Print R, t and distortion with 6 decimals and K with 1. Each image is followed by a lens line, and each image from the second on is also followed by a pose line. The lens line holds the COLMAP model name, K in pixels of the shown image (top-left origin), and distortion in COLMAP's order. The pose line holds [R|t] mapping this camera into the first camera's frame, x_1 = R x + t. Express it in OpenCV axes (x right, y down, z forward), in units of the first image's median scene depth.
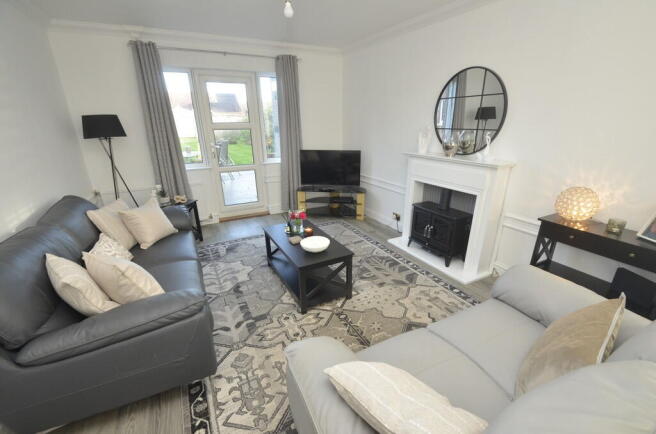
lens RADIAL K [[282.1, 0, 329.1], [0, 282.1, 217.6], [0, 0, 1]] dist [-0.001128, 0.000011]
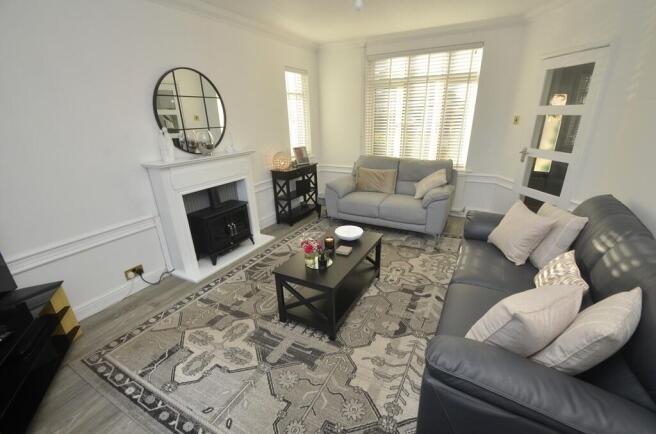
lens RADIAL K [[282.1, 0, 331.9], [0, 282.1, 220.6], [0, 0, 1]] dist [-0.001128, 0.000011]
pose [[-0.546291, -0.276135, 0.790769, -0.723621], [0.298849, 0.817699, 0.491994, -0.421199], [-0.782468, 0.505092, -0.364179, 1.223005]]
